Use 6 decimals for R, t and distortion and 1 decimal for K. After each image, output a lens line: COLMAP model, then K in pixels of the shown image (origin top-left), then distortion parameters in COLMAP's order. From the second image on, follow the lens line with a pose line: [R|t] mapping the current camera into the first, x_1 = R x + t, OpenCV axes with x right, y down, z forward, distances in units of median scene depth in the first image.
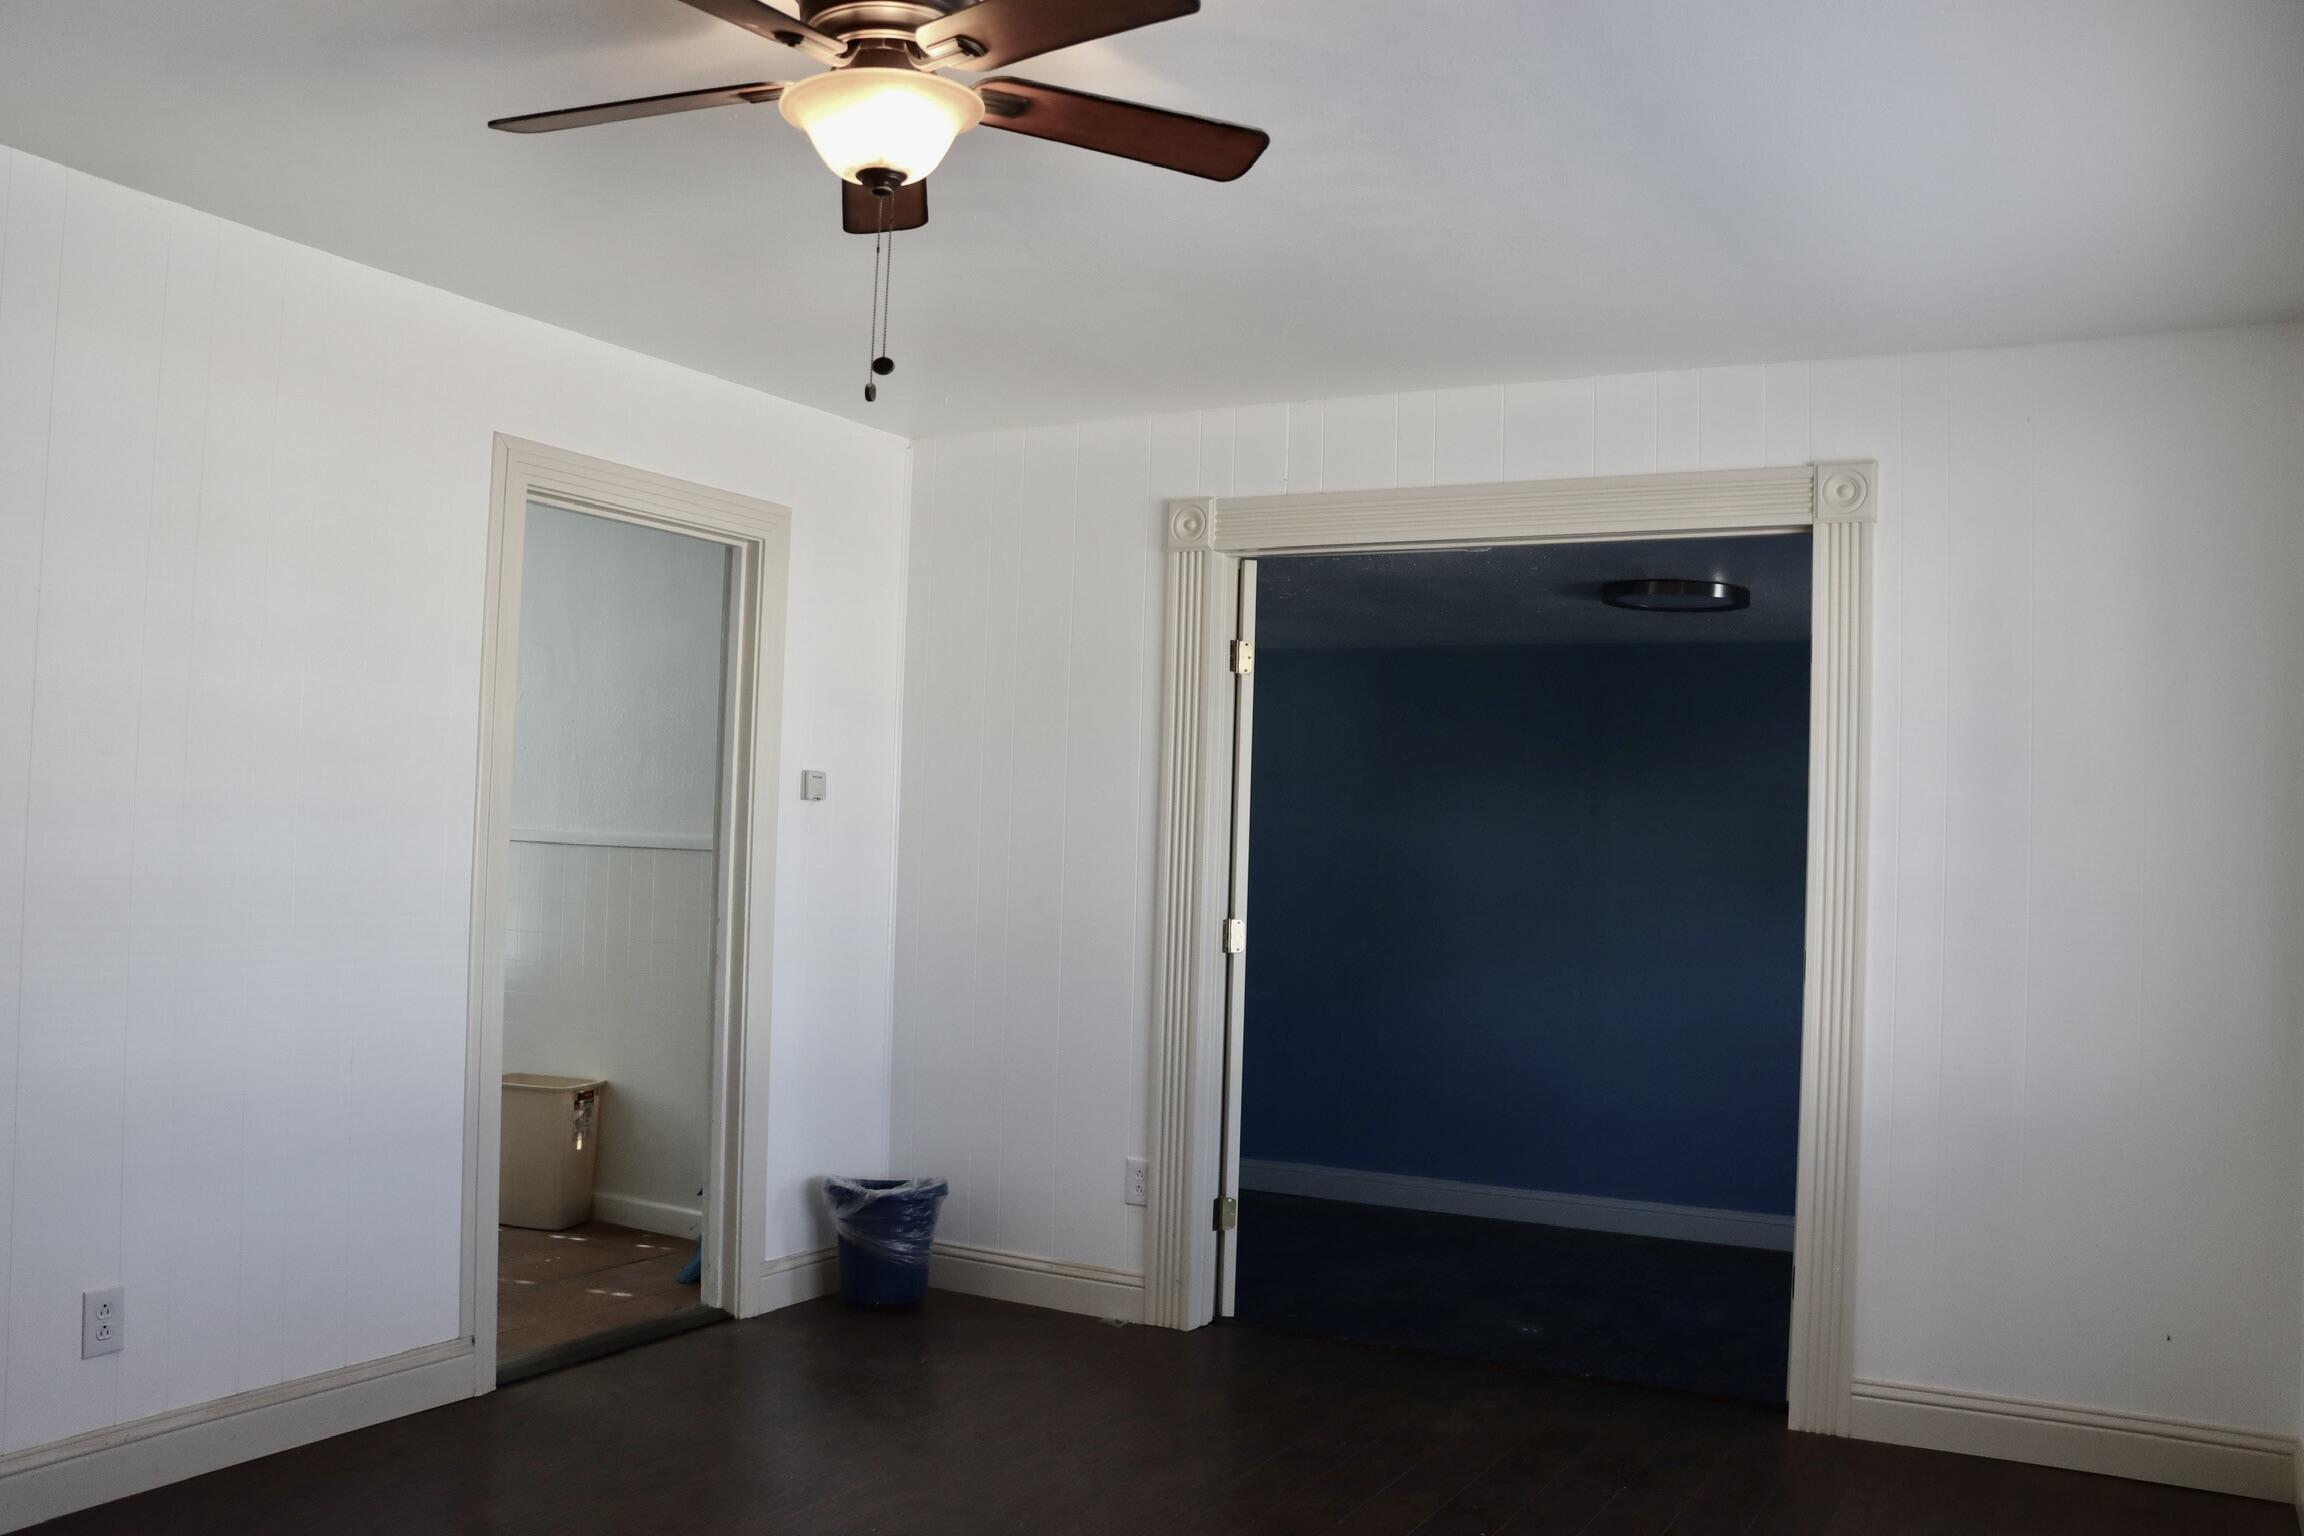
lens RADIAL K [[1904.6, 0, 1152.0], [0, 1904.6, 768.0], [0, 0, 1]] dist [-0.186325, 0.149654]
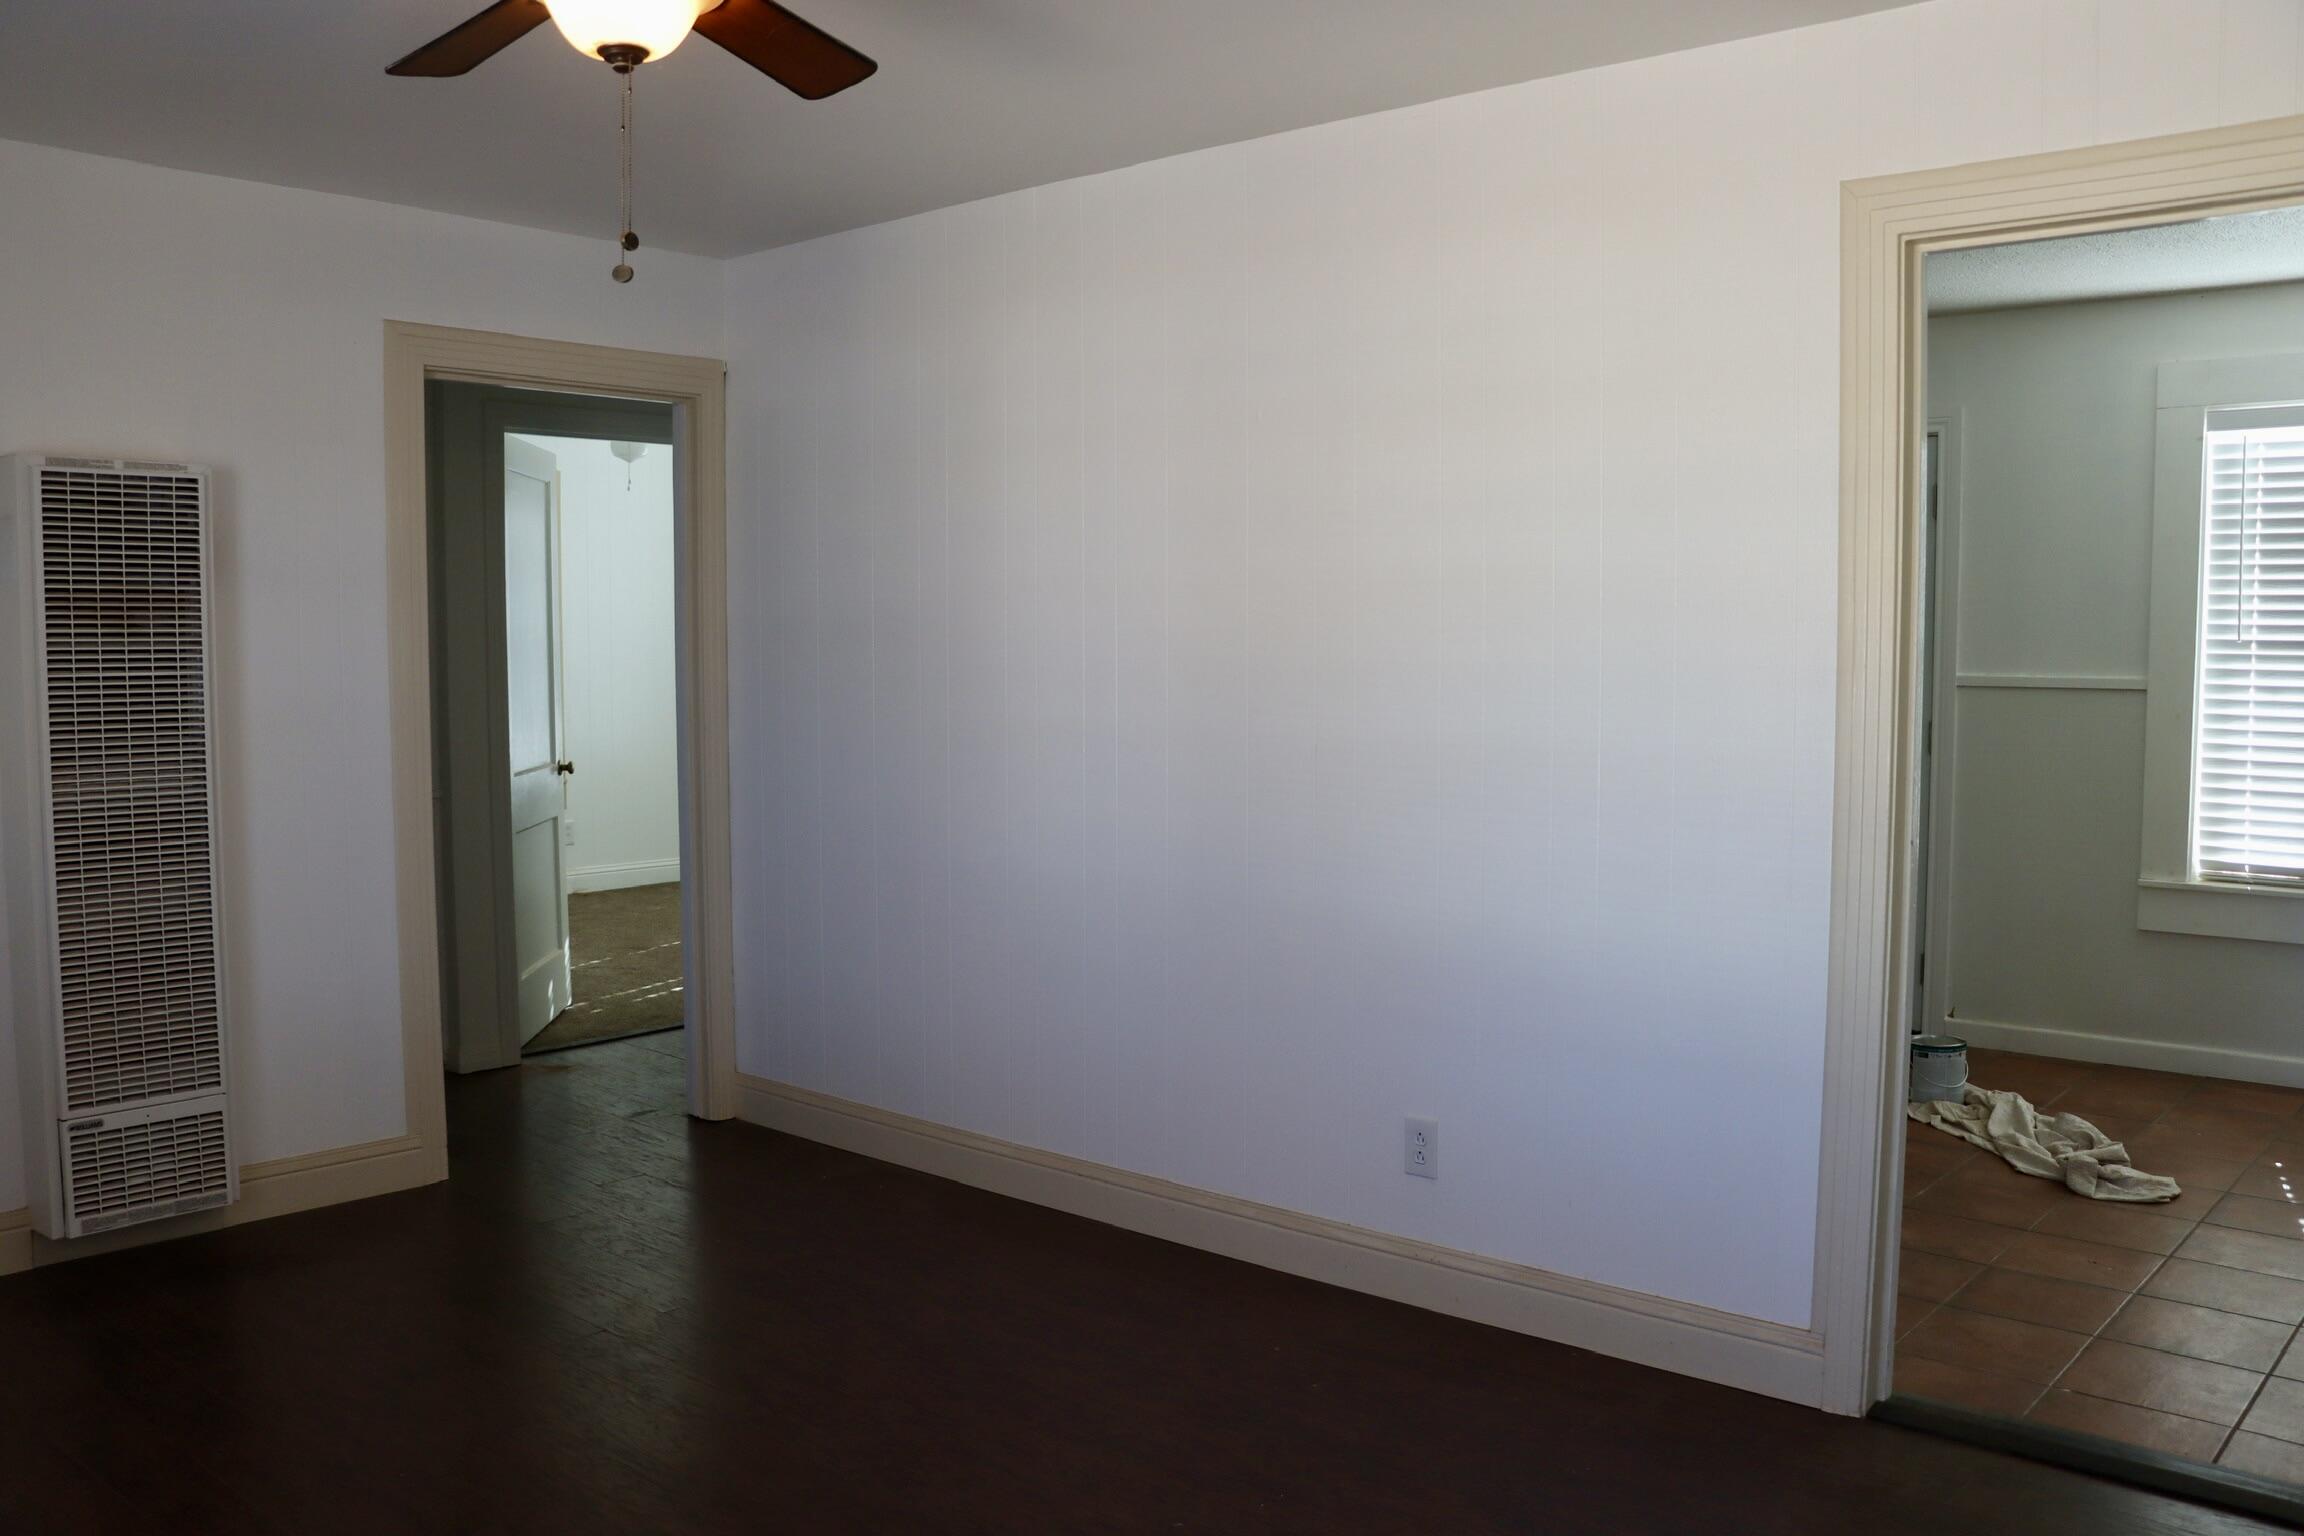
lens RADIAL K [[1904.6, 0, 1152.0], [0, 1904.6, 768.0], [0, 0, 1]] dist [-0.186325, 0.149654]
pose [[-0.224154, 0.039883, -0.973737, 0.546954], [0.038091, 0.998757, 0.032139, 0.030444], [0.973809, -0.029887, -0.225394, 1.064638]]
